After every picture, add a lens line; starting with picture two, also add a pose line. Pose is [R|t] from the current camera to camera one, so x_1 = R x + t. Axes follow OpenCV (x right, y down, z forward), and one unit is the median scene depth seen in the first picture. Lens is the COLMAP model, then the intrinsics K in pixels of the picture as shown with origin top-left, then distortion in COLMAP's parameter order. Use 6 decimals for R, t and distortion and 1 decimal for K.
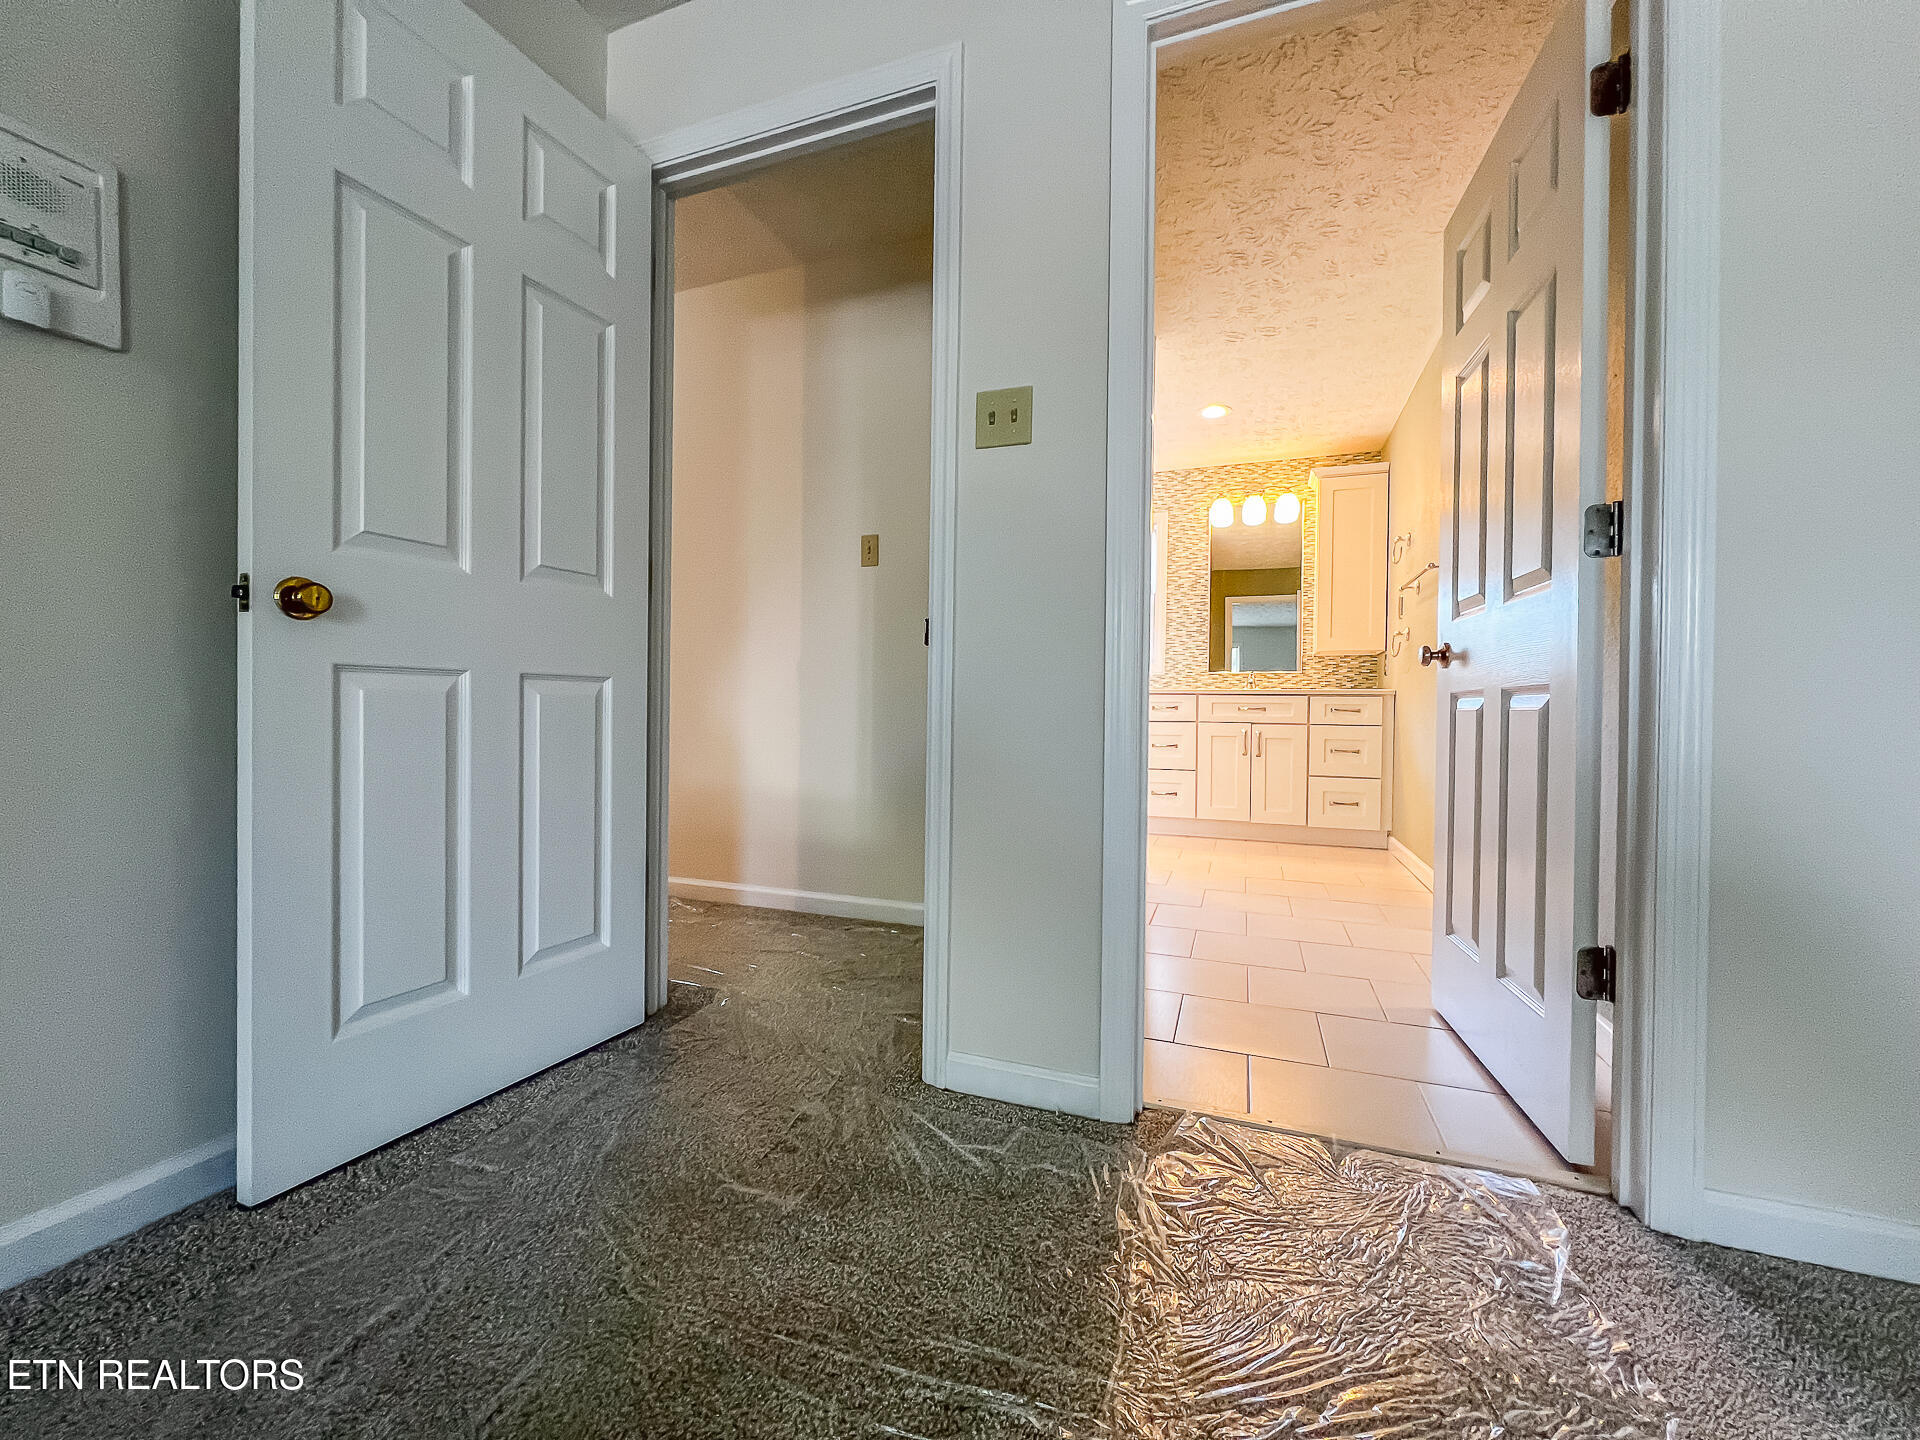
lens RADIAL K [[769.4, 0, 951.5], [0, 769.4, 715.3], [0, 0, 1]] dist [-0.001552, -0.000349]
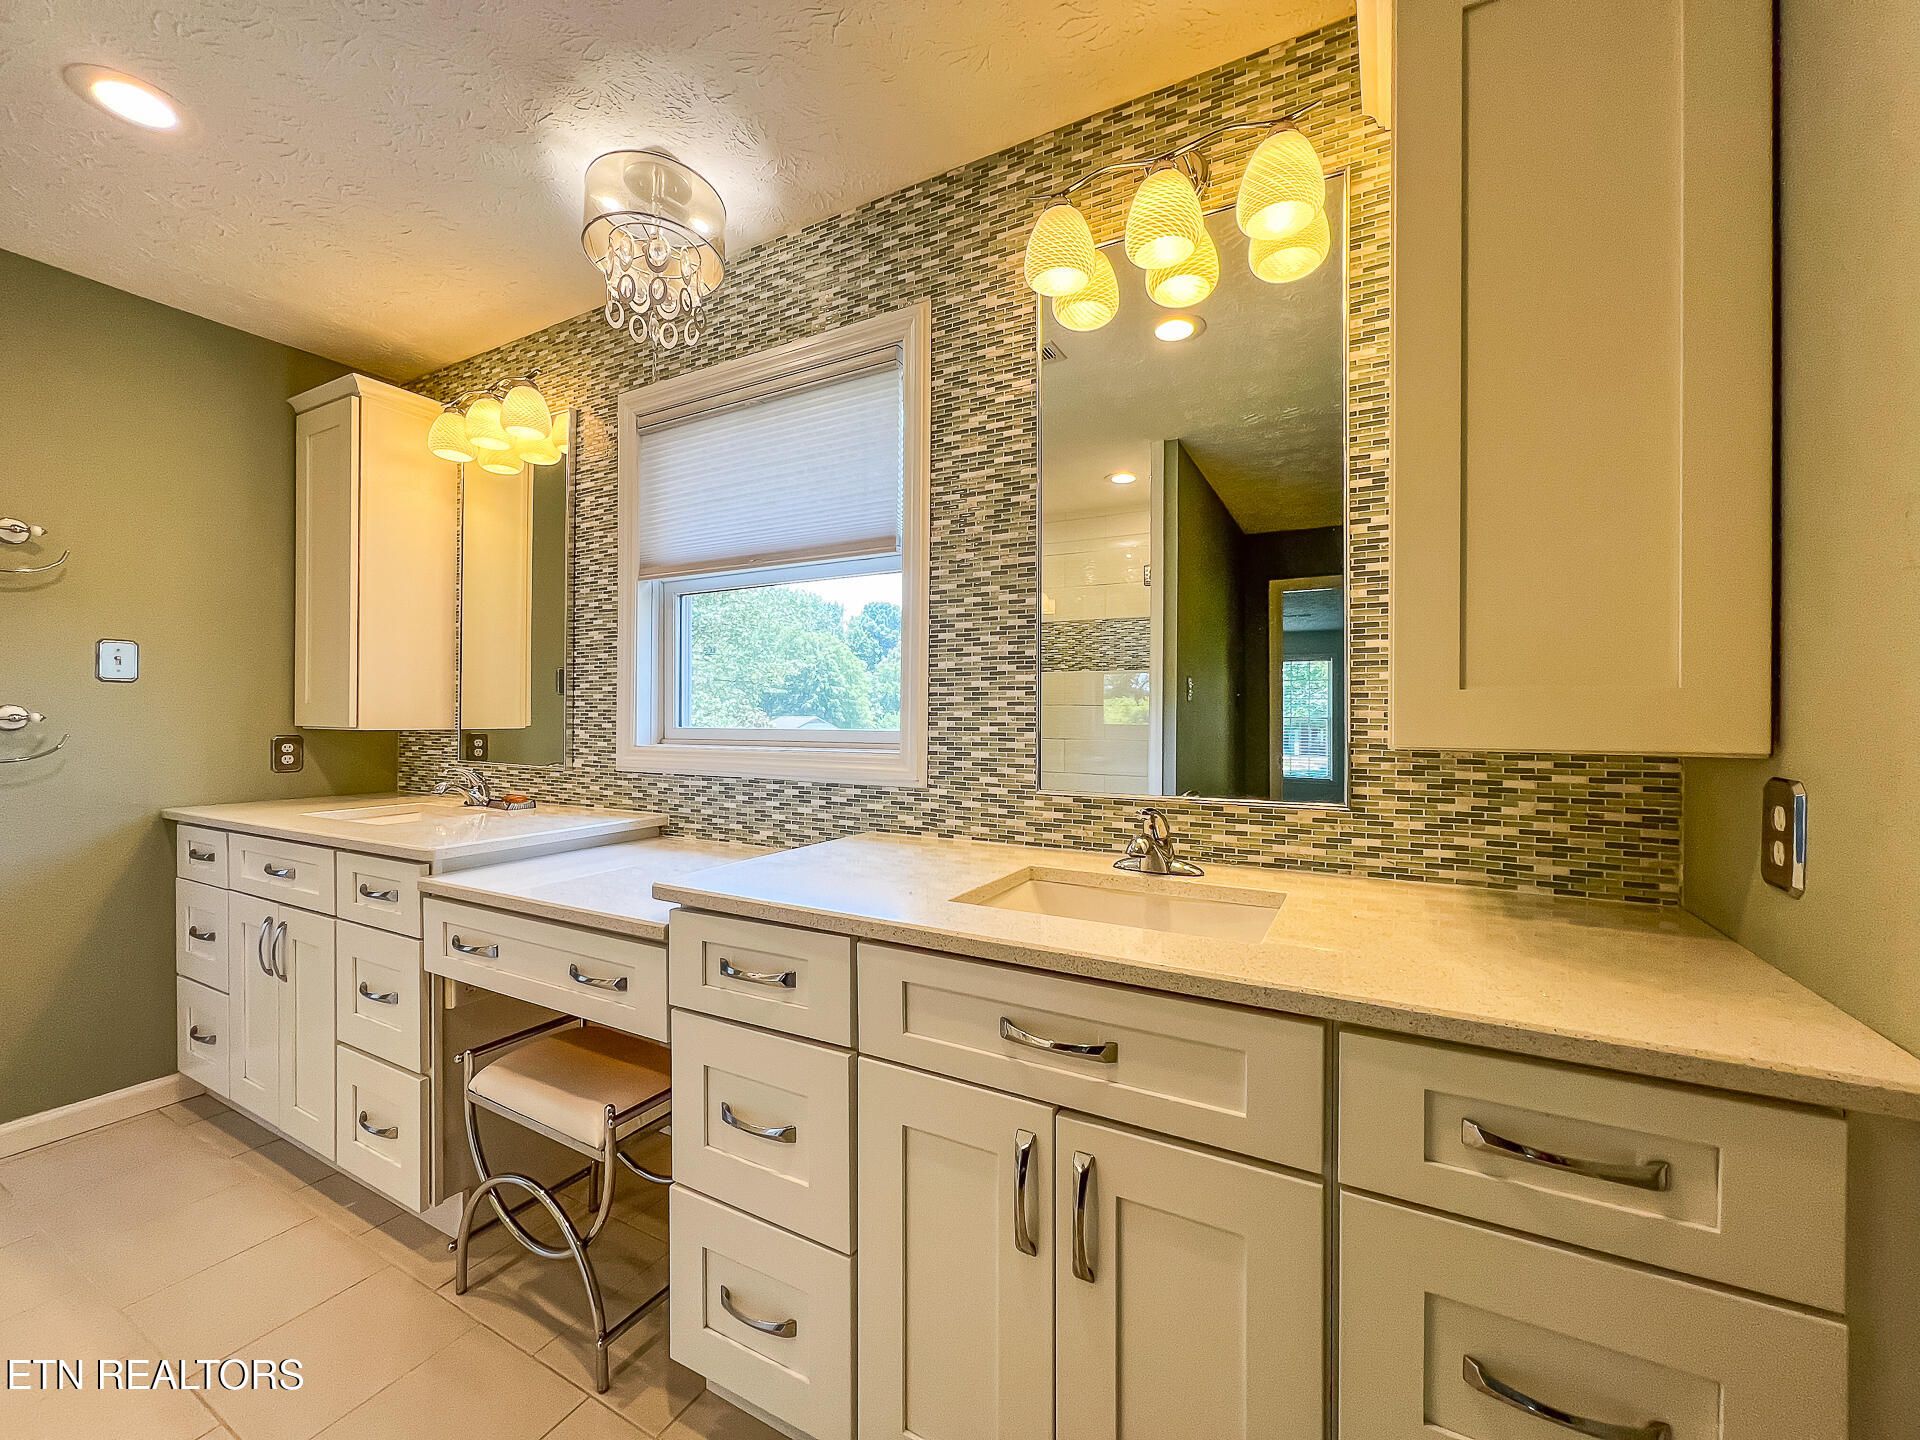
lens RADIAL K [[769.4, 0, 951.5], [0, 769.4, 715.3], [0, 0, 1]] dist [-0.001552, -0.000349]
pose [[0.990875, -0.006821, -0.134614, 0.361019], [0.004739, 0.999864, -0.015782, -0.085813], [0.134704, 0.015000, 0.990772, 0.728196]]
